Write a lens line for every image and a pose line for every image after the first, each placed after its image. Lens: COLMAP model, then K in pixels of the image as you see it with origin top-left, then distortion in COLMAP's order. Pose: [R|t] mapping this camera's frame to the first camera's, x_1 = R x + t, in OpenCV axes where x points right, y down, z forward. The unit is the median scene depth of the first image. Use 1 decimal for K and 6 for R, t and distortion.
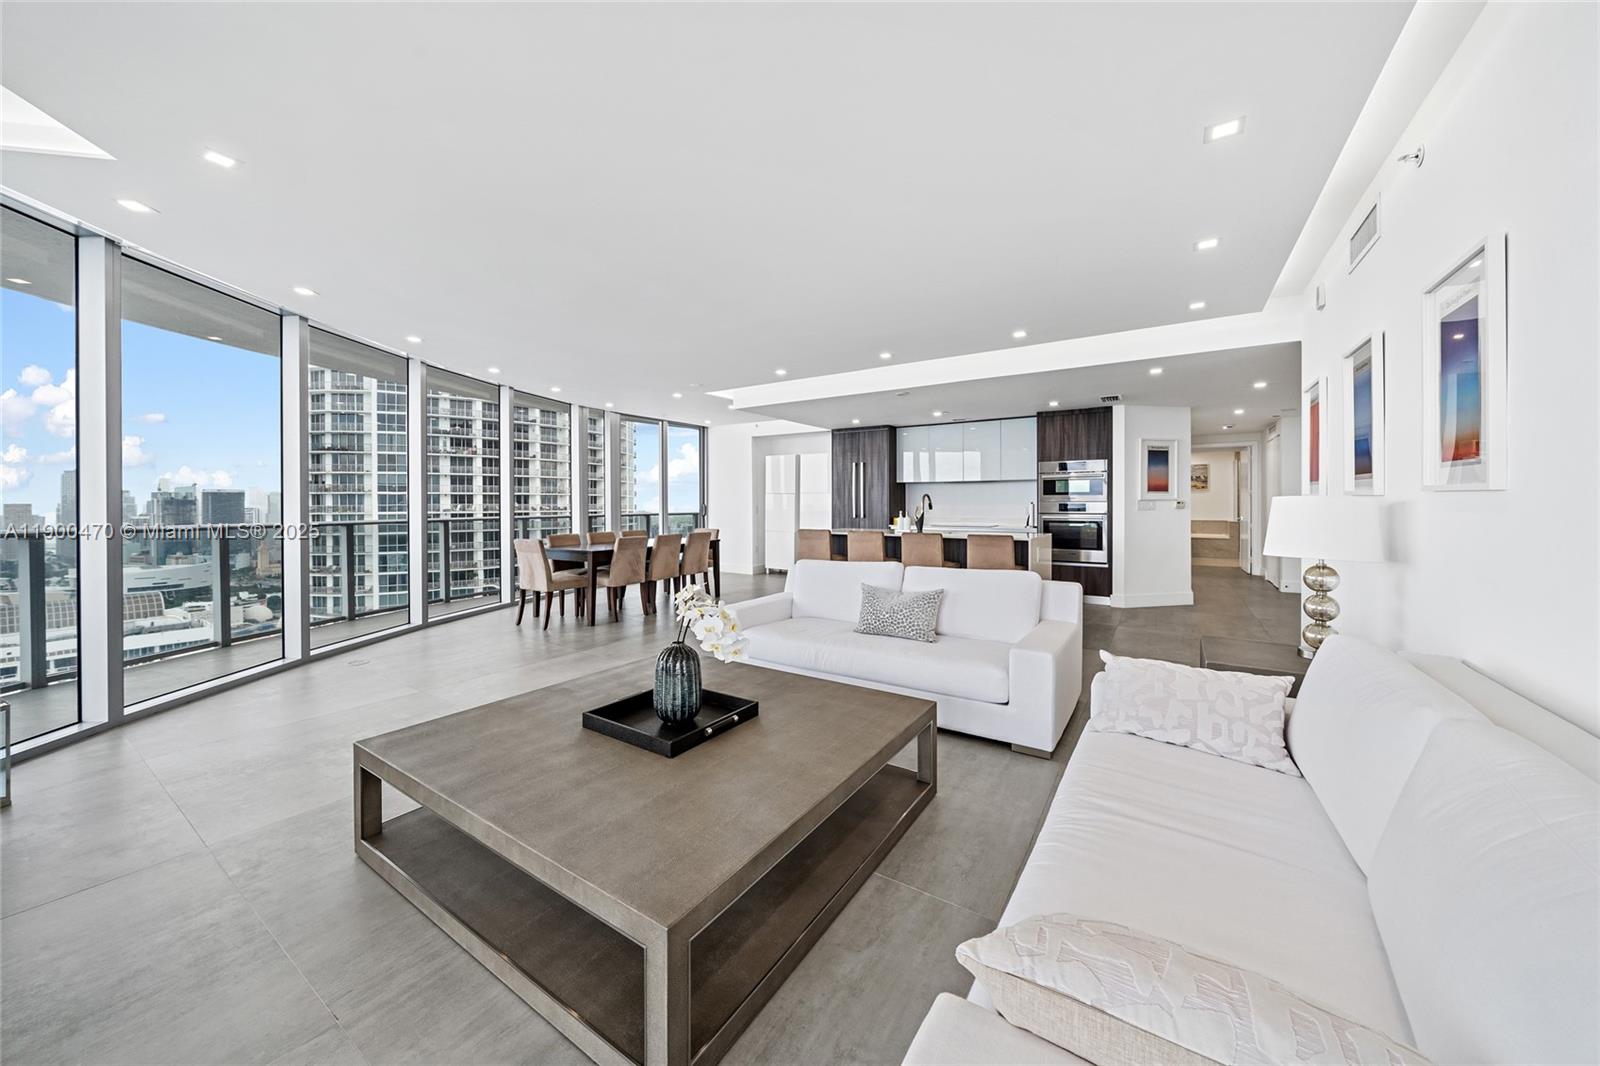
lens RADIAL K [[563.1, 0, 791.9], [0, 563.1, 512.0], [0, 0, 1]] dist [0.000507, 0.000081]
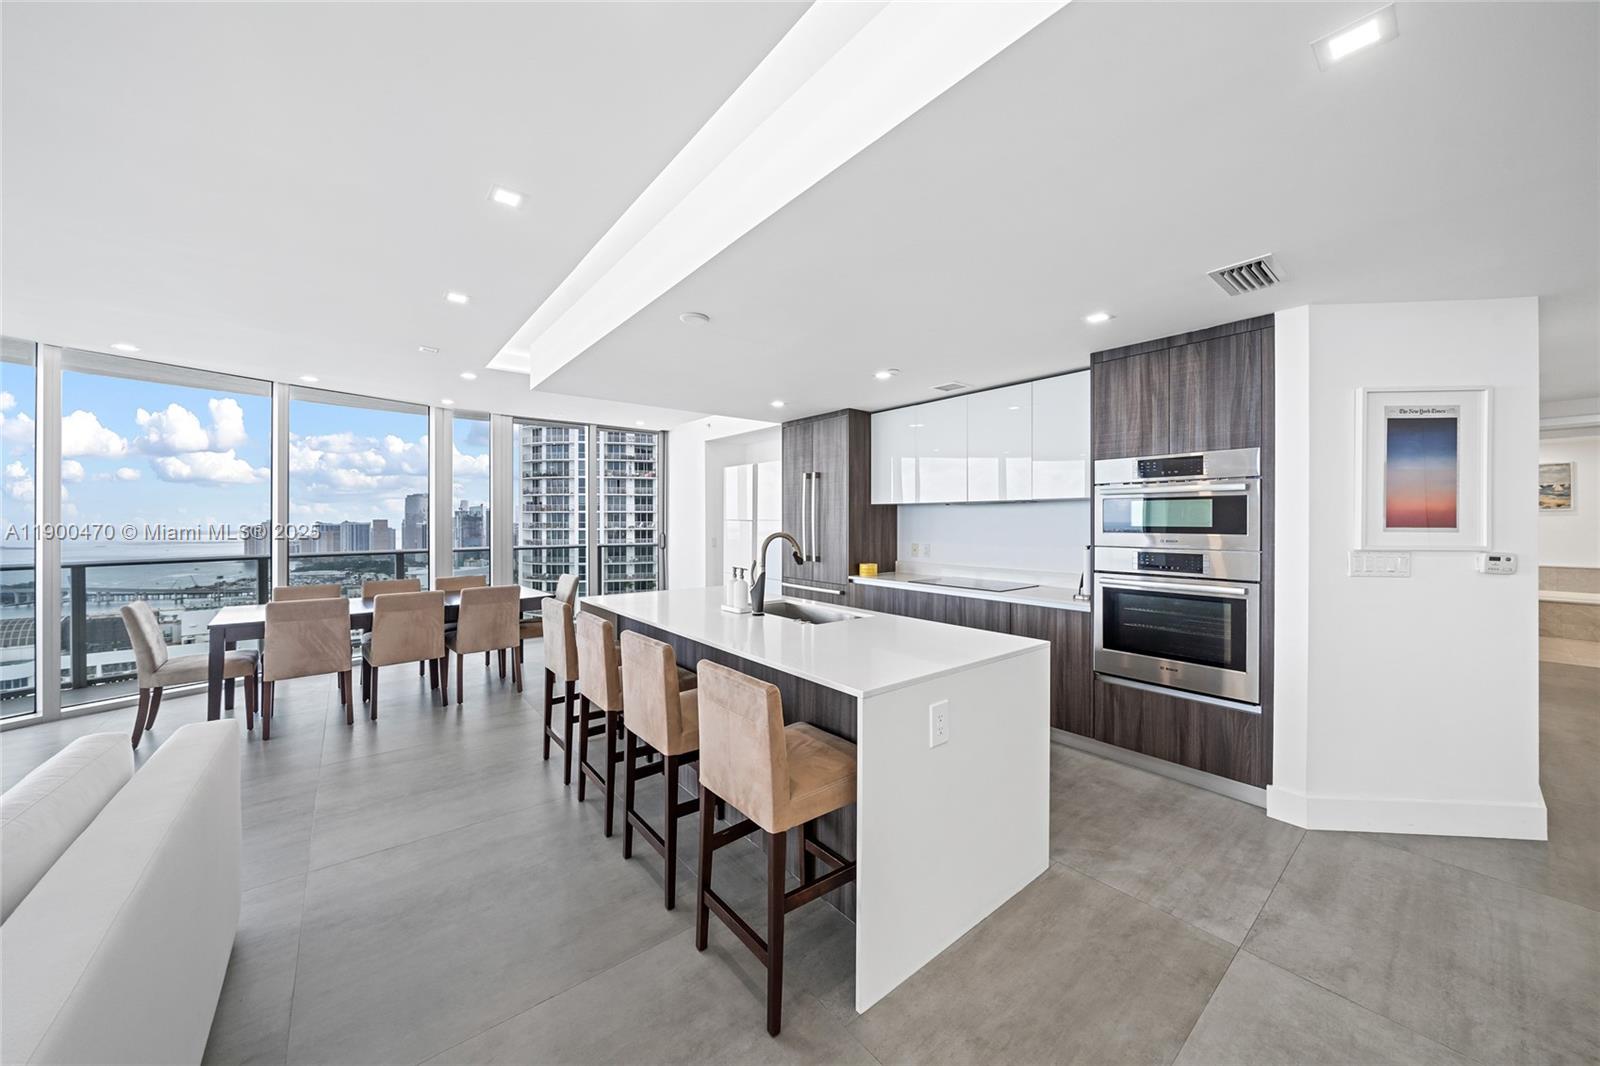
lens RADIAL K [[558.3, 0, 787.9], [0, 558.3, 525.7], [0, 0, 1]] dist [0.000333, 0.000040]
pose [[0.953055, 0.005558, -0.302746, 0.296000], [-0.007544, 0.999957, -0.005392, -0.026740], [0.302703, 0.007423, 0.953056, 0.425616]]
